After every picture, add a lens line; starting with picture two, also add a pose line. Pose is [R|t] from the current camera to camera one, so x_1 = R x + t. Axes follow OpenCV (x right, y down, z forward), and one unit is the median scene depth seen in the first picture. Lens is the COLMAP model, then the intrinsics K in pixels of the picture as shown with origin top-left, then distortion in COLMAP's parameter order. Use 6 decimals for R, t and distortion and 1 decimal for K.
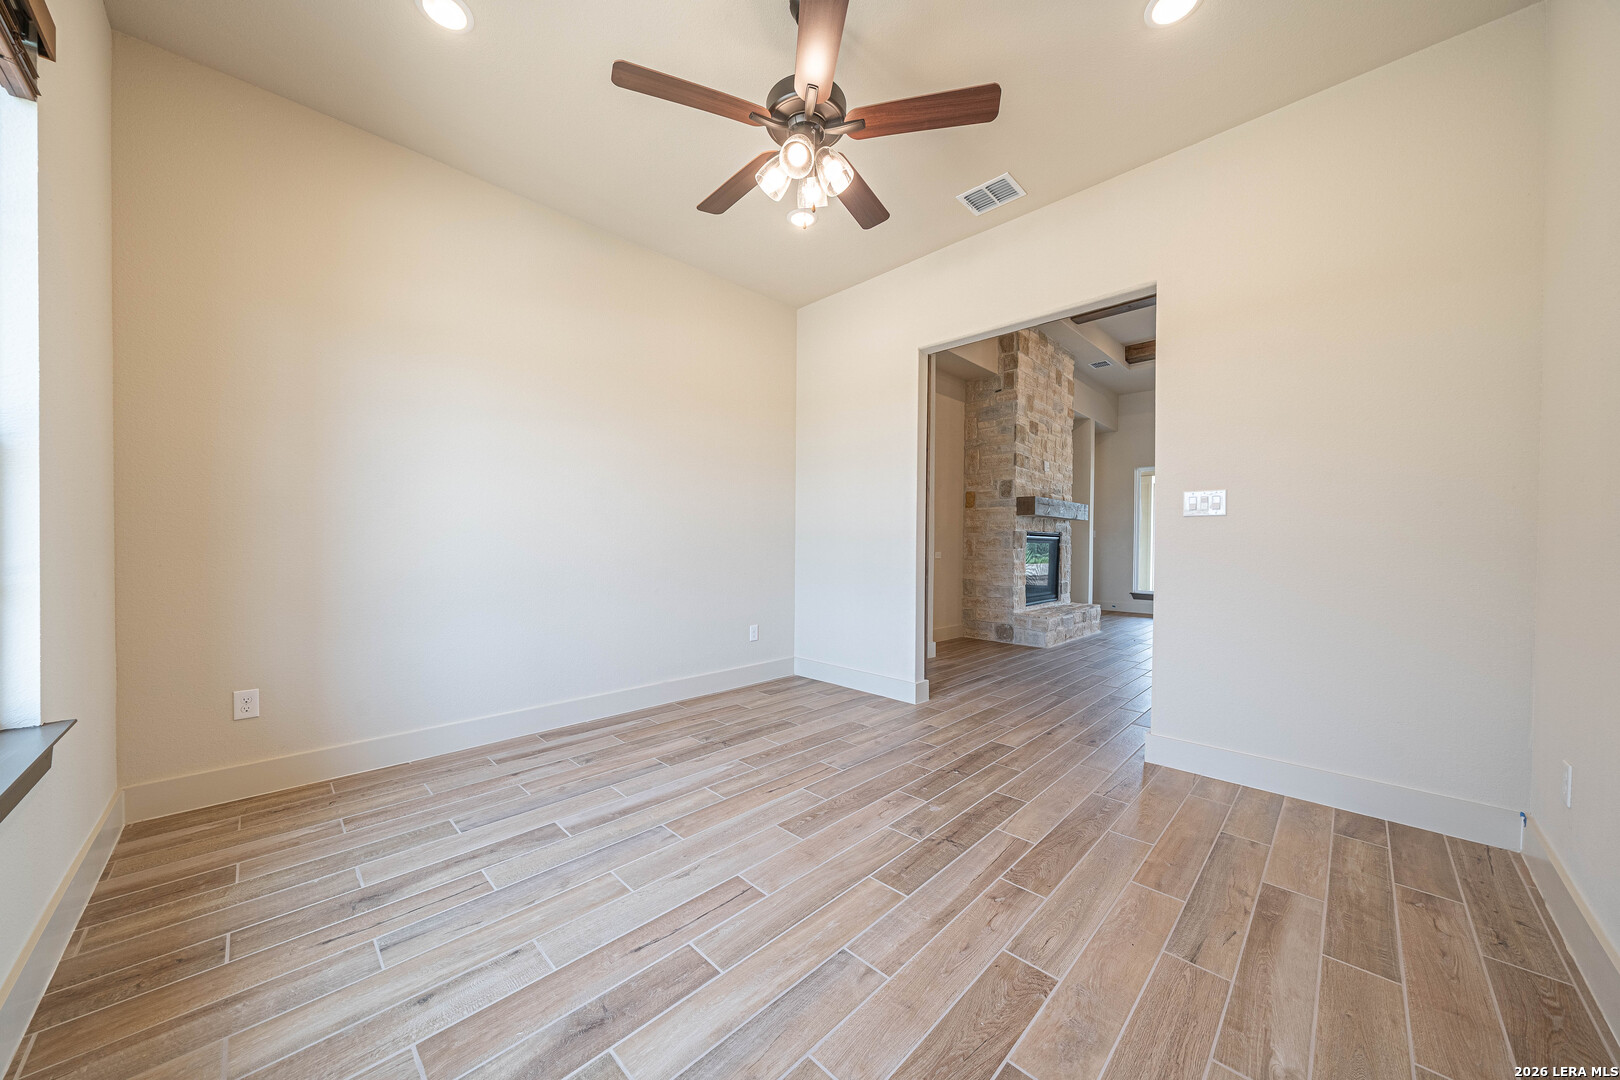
lens RADIAL K [[554.9, 0, 811.3], [0, 554.9, 549.8], [0, 0, 1]] dist [-0.001324, -0.000106]
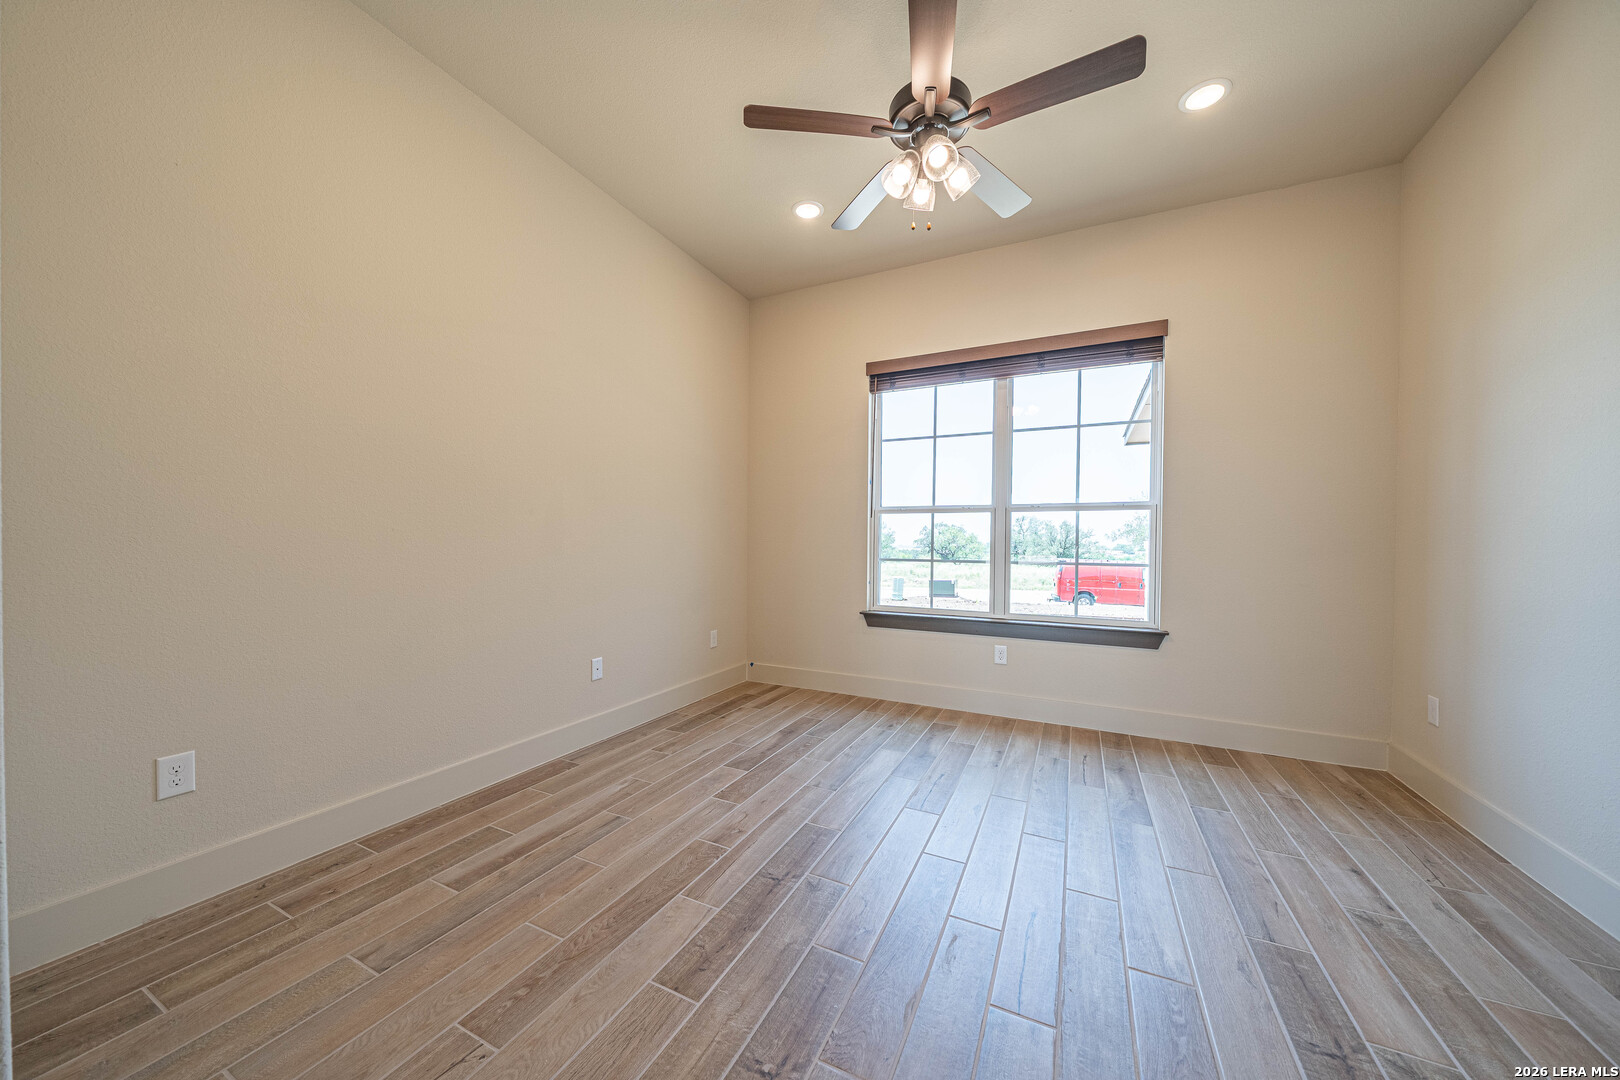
lens RADIAL K [[554.9, 0, 811.3], [0, 554.9, 549.8], [0, 0, 1]] dist [-0.001324, -0.000106]
pose [[-0.946791, -0.014091, -0.321541, 0.529197], [-0.020891, 0.999625, 0.017708, -0.022671], [0.321171, 0.023483, -0.946730, 1.998677]]
